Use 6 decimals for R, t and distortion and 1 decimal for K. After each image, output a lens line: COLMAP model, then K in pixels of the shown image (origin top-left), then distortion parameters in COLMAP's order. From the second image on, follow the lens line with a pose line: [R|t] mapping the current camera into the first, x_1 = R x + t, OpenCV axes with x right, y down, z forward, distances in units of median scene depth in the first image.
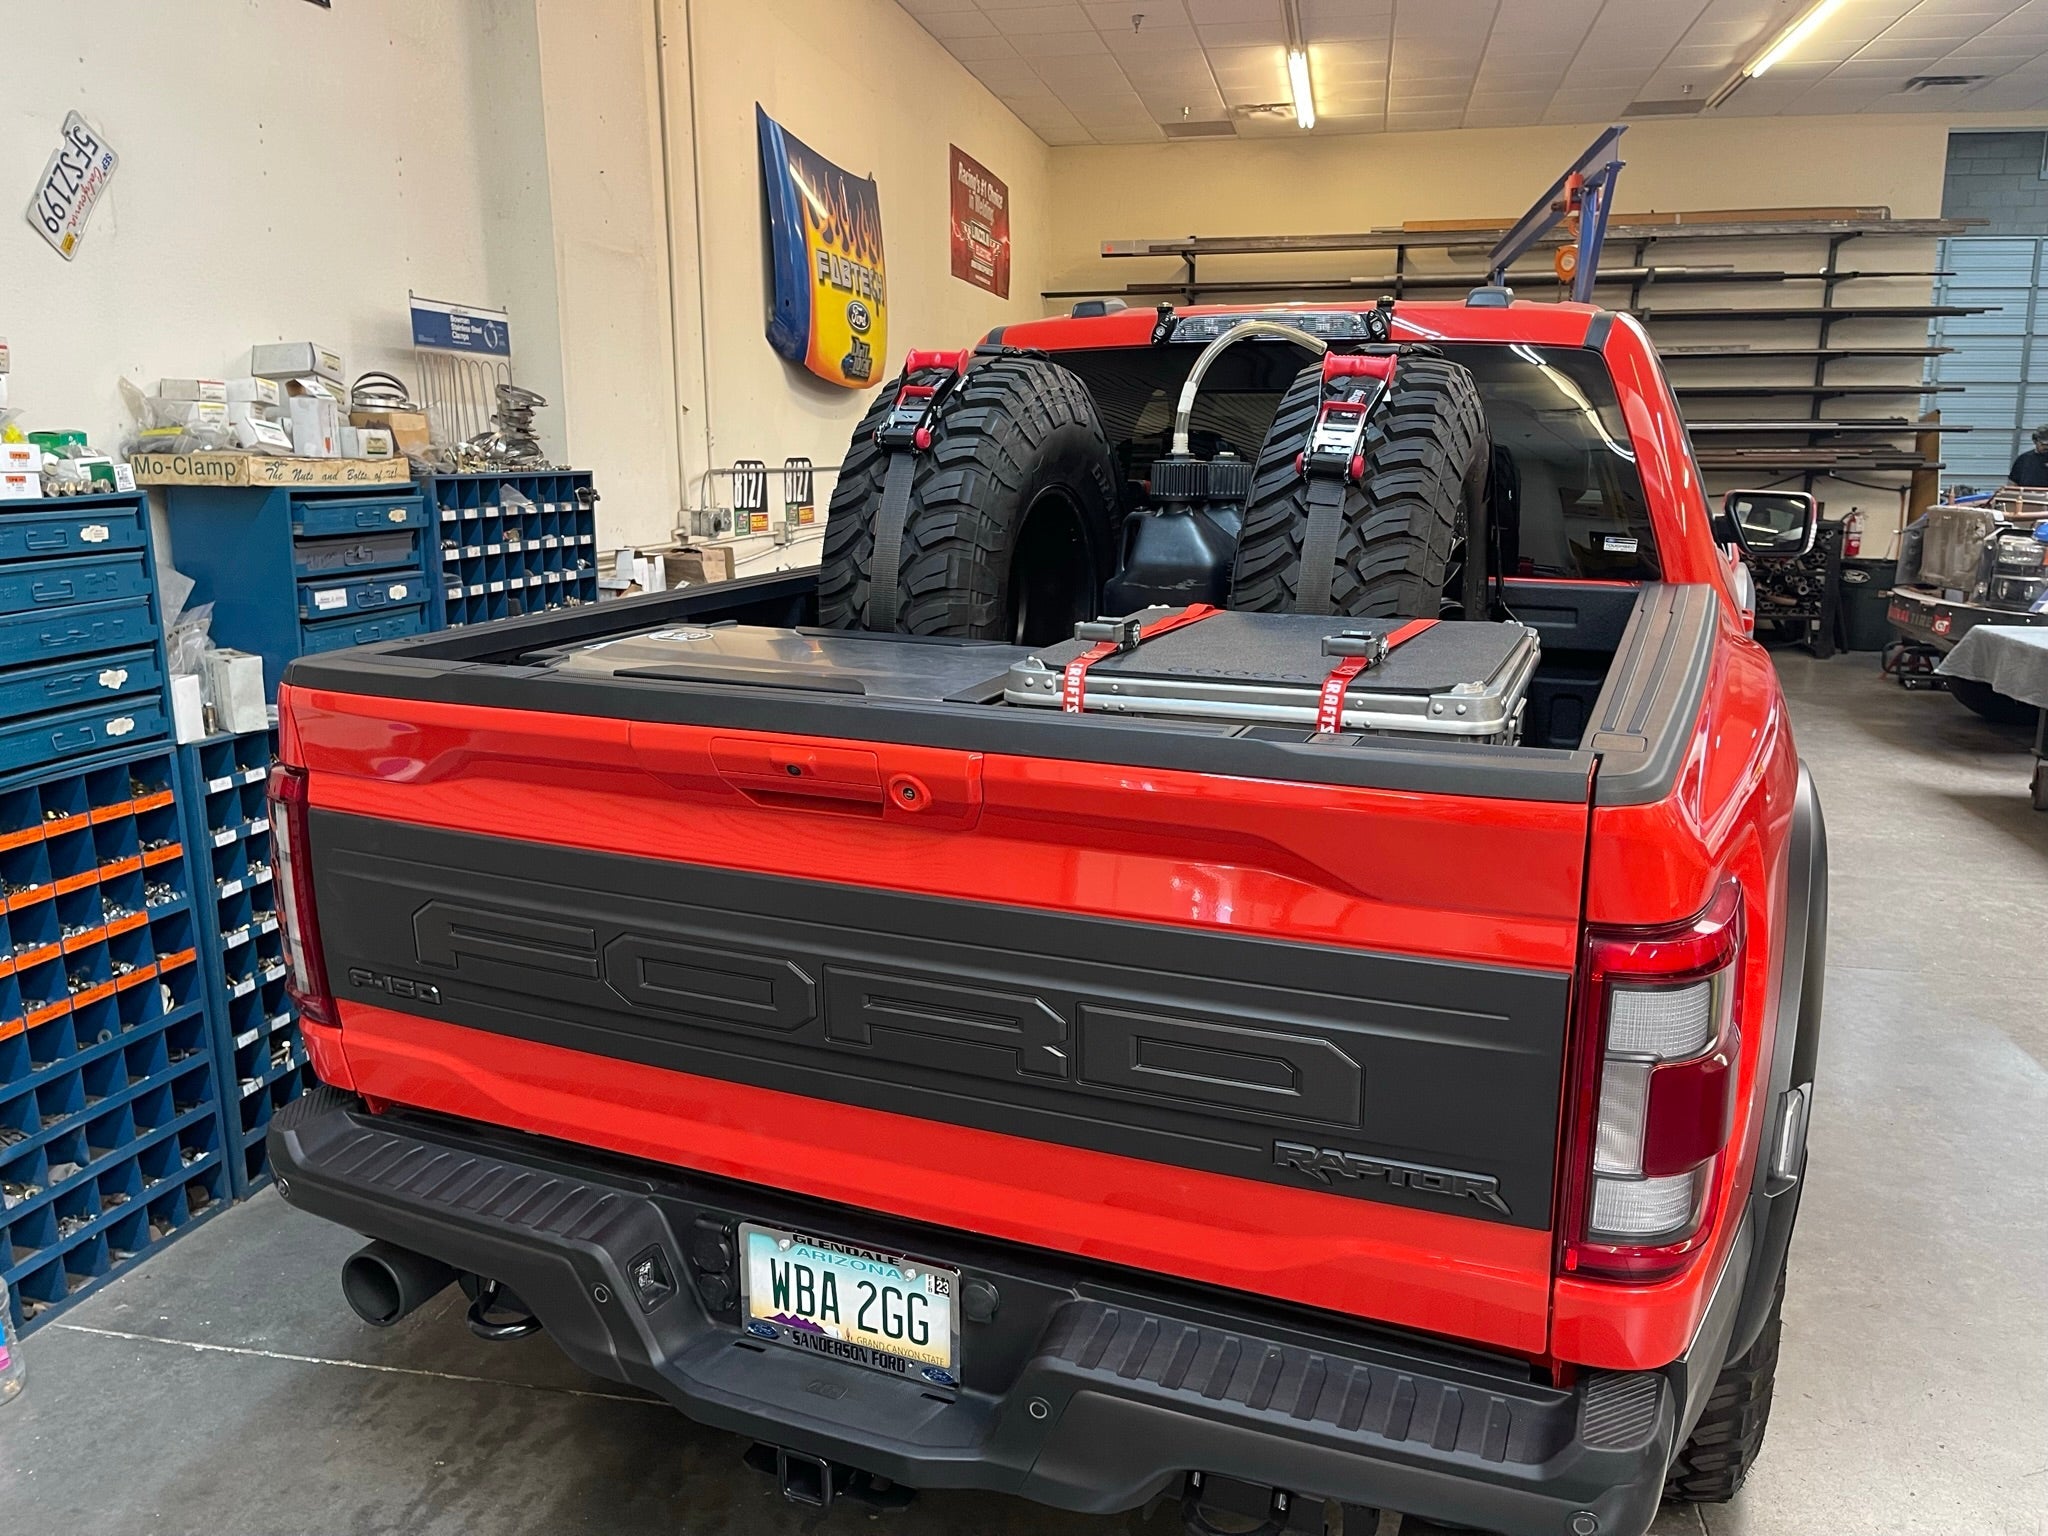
lens RADIAL K [[1547.8, 0, 1027.6], [0, 1547.8, 769.3], [0, 0, 1]] dist [0.072459, -0.088099]
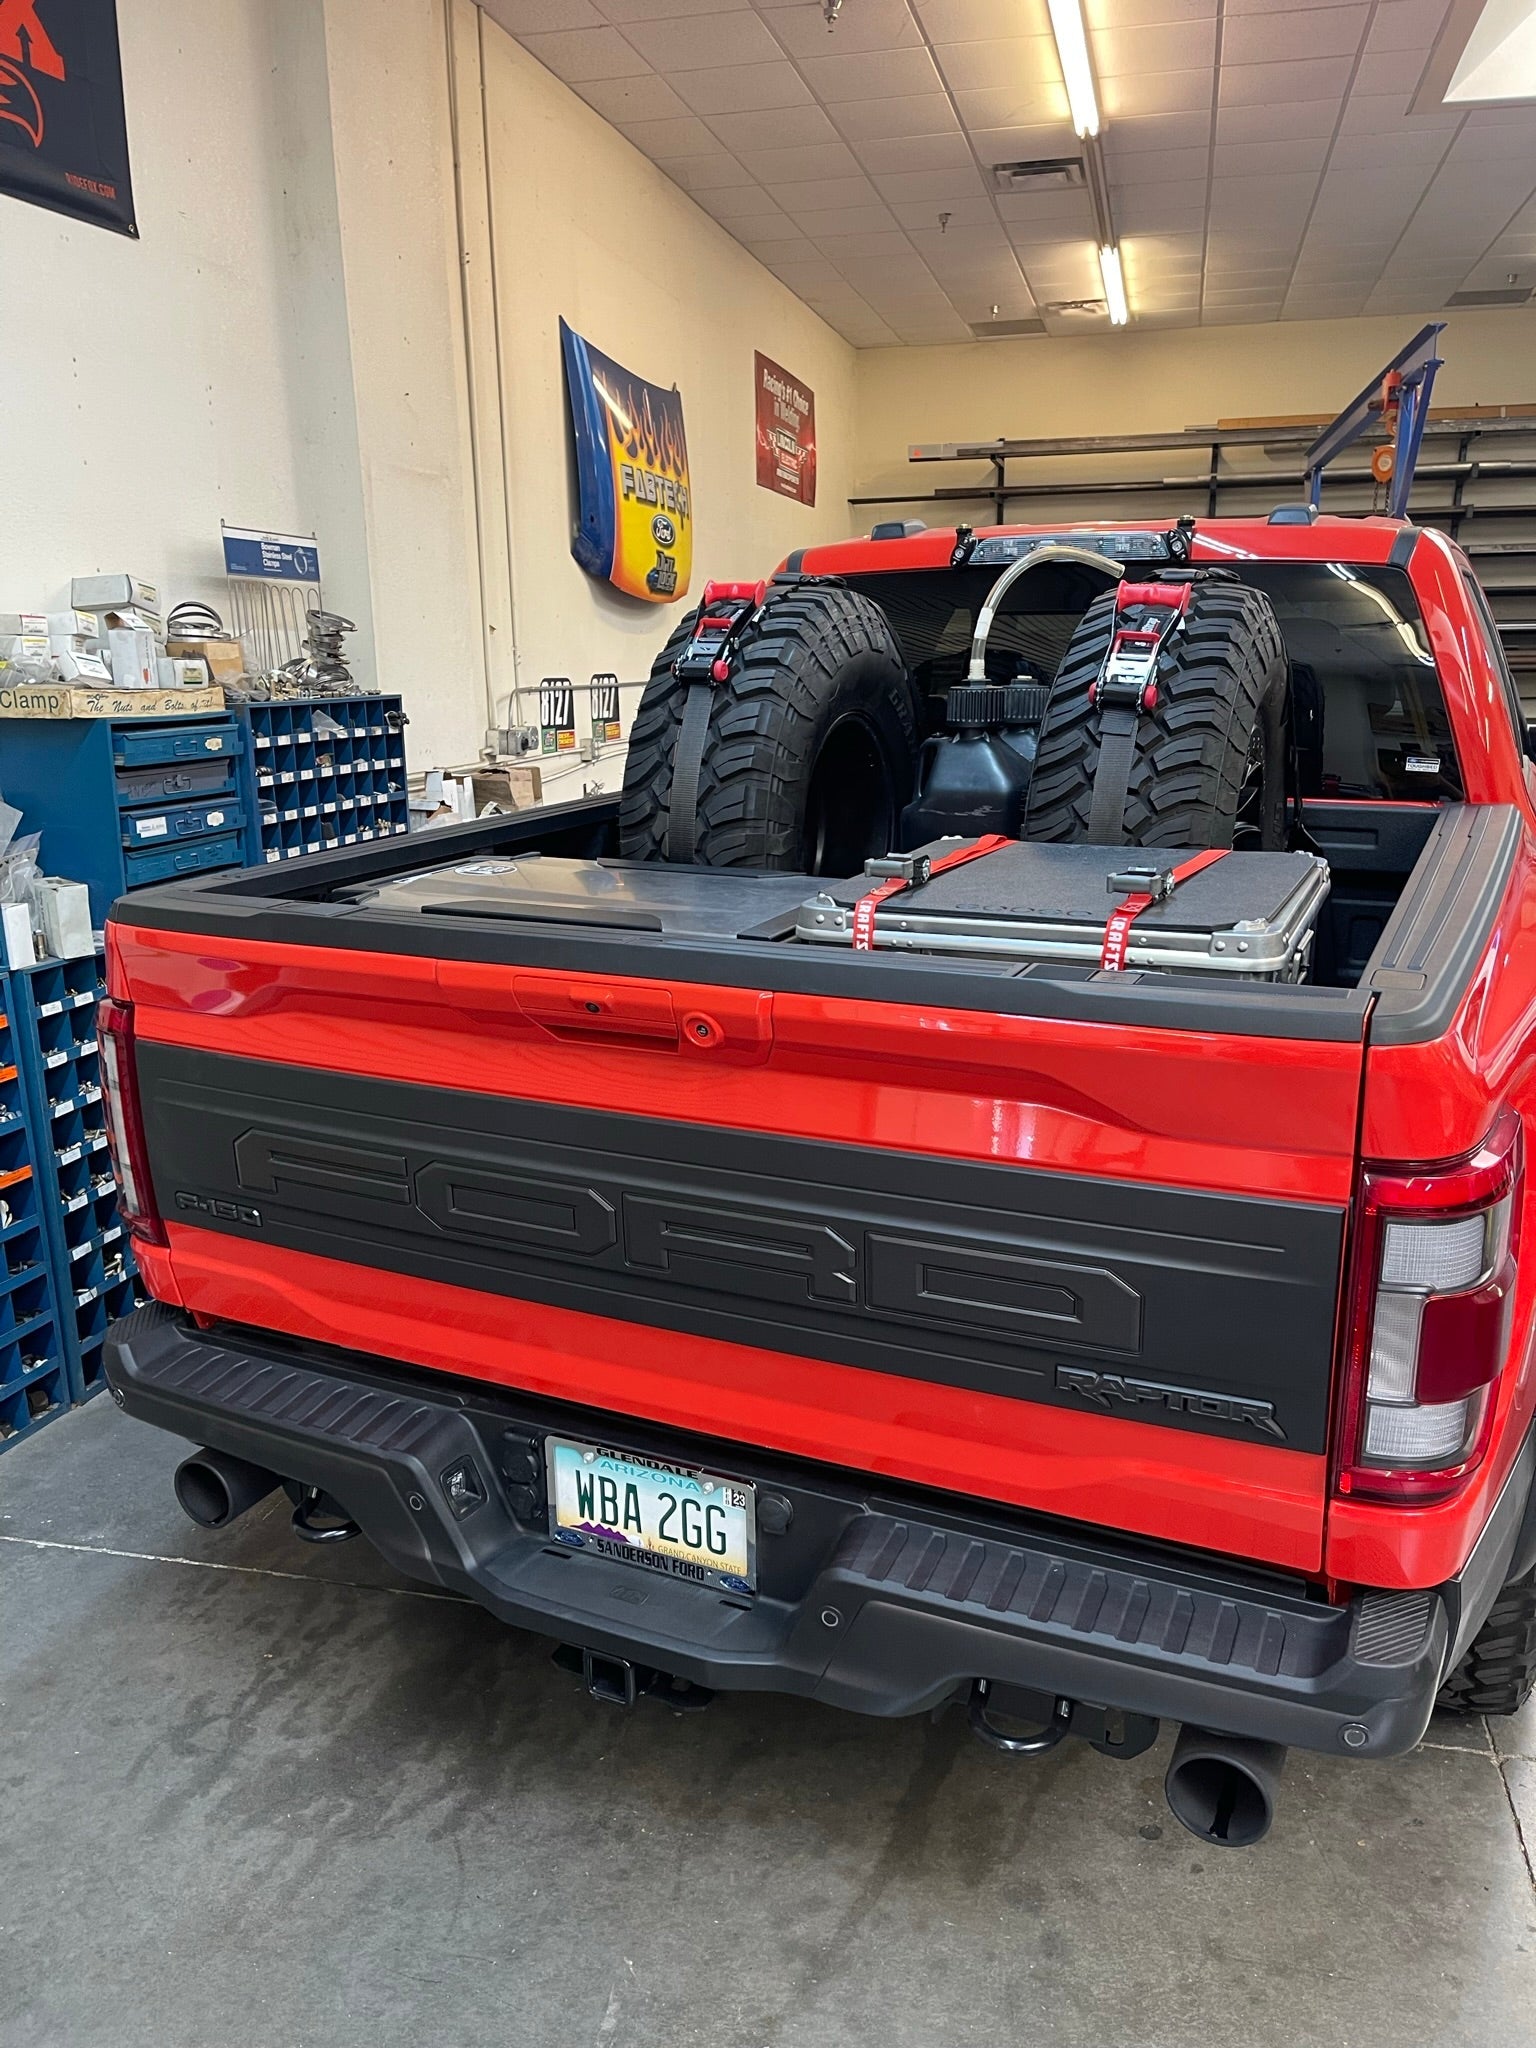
lens RADIAL K [[1547.1, 0, 771.5], [0, 1547.1, 1032.8], [0, 0, 1]] dist [0.061676, -0.065140]
pose [[0.999082, -0.002349, -0.042775, 0.006655], [0.003884, 0.999350, 0.035839, -0.009529], [0.042663, -0.035972, 0.998442, -0.014681]]
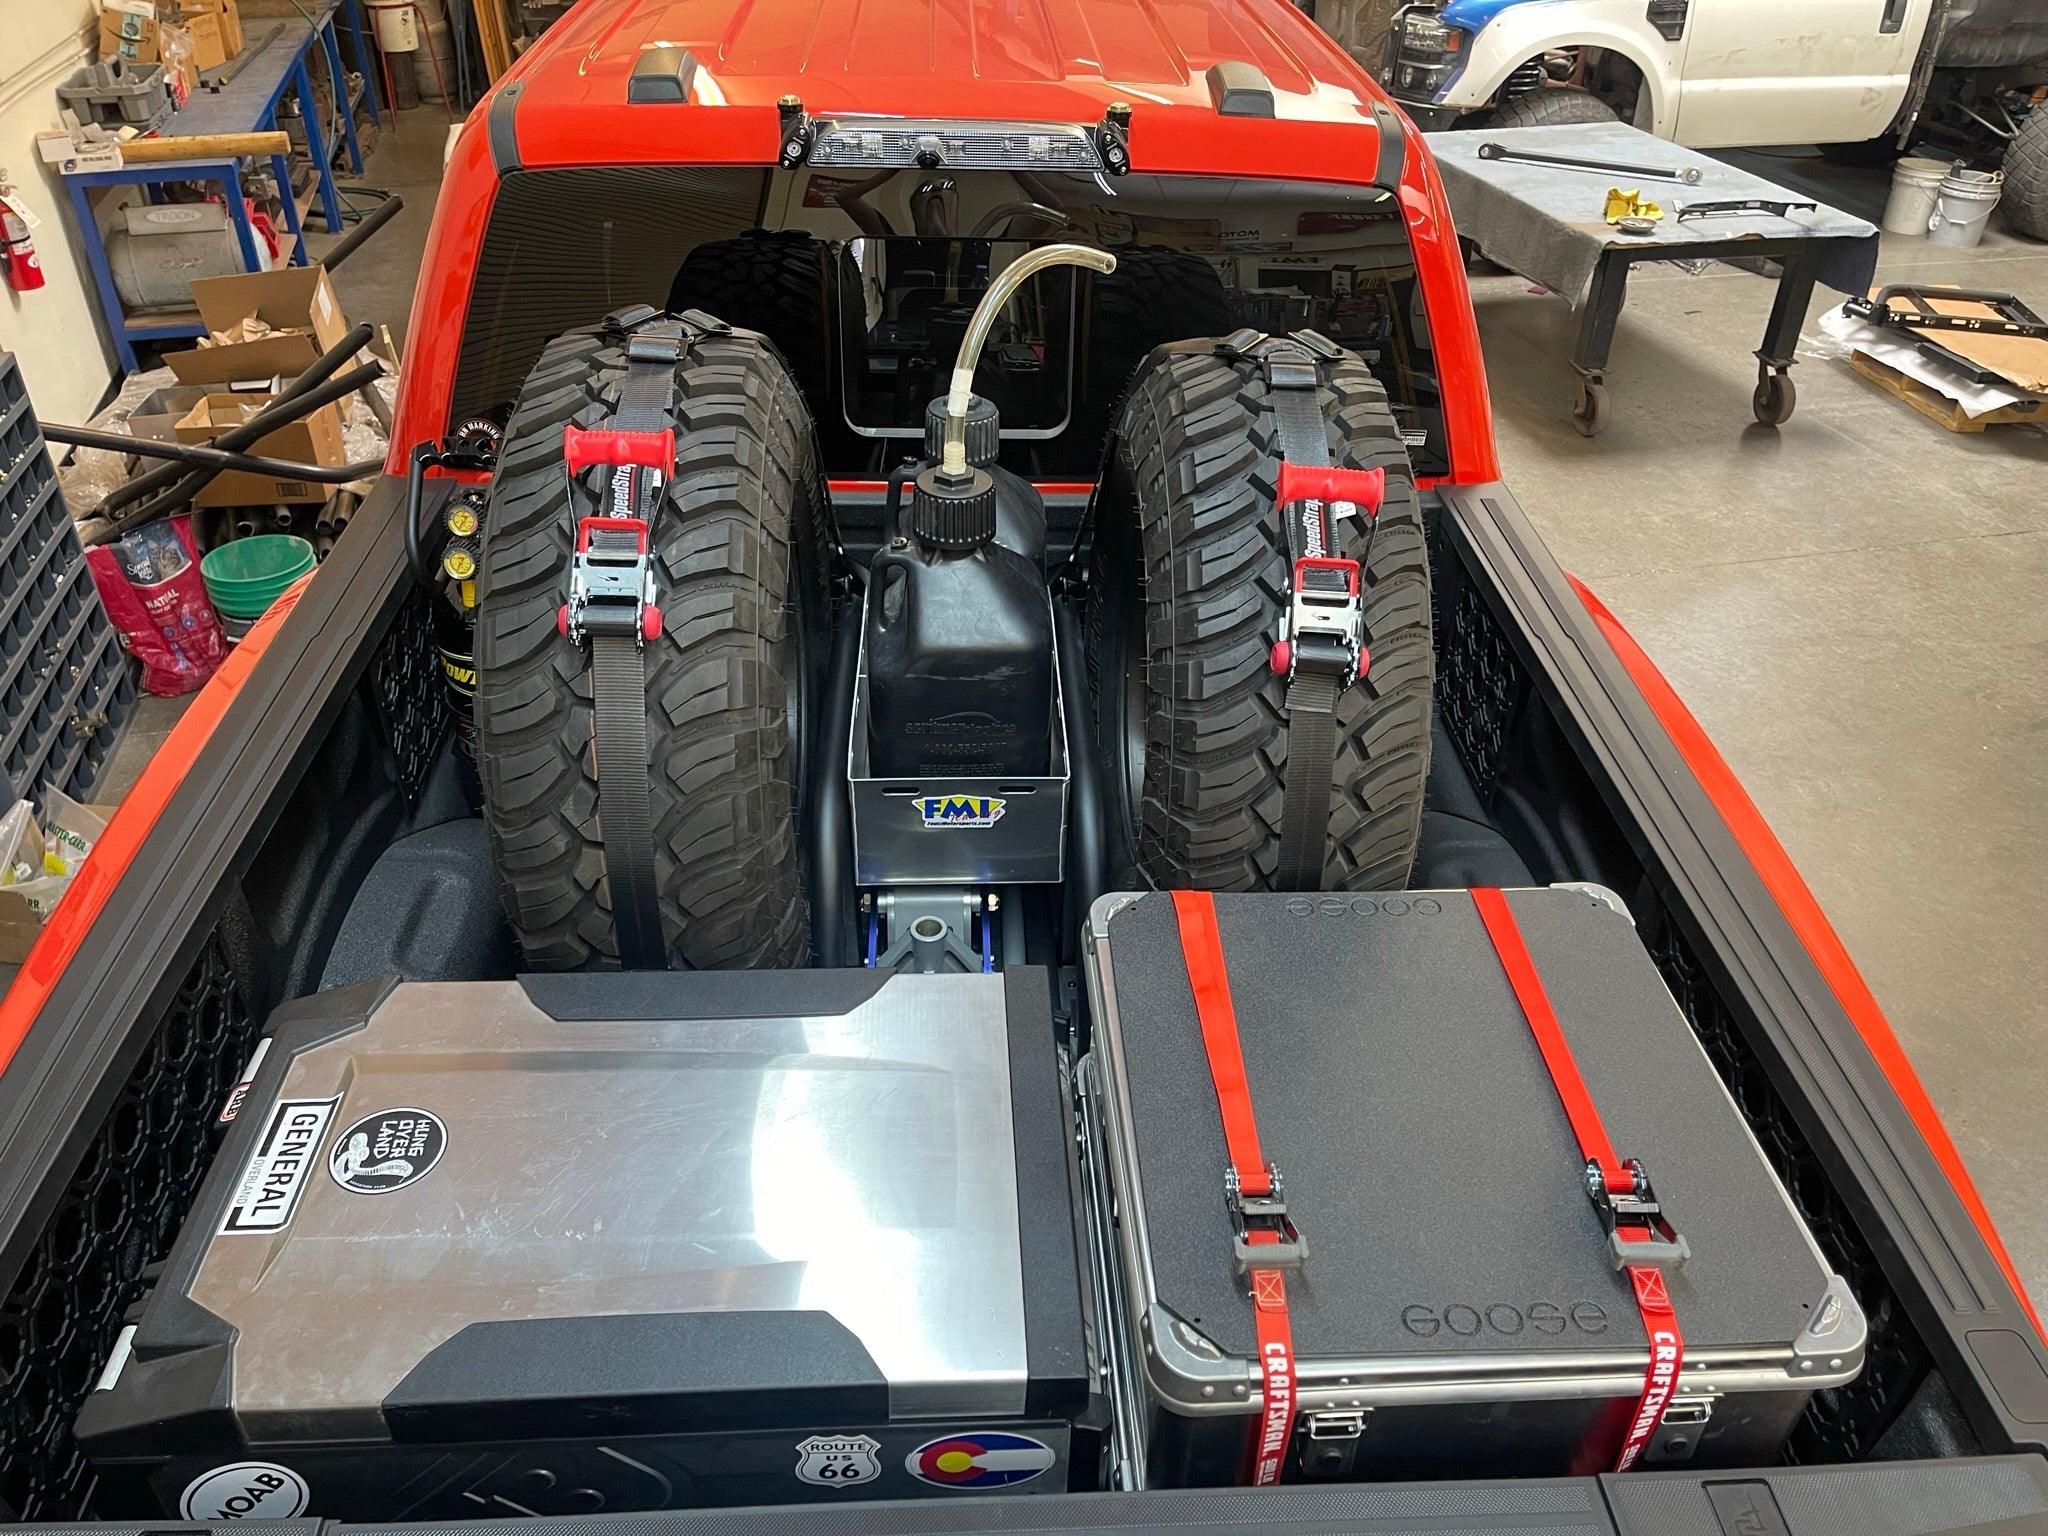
lens RADIAL K [[1557.5, 0, 1041.2], [0, 1557.5, 777.3], [0, 0, 1]] dist [0.075890, -0.109924]
pose [[0.897988, -0.231064, 0.374470, -0.129942], [0.068414, 0.913995, 0.399915, -0.292523], [-0.434670, -0.333500, 0.836564, 0.301245]]
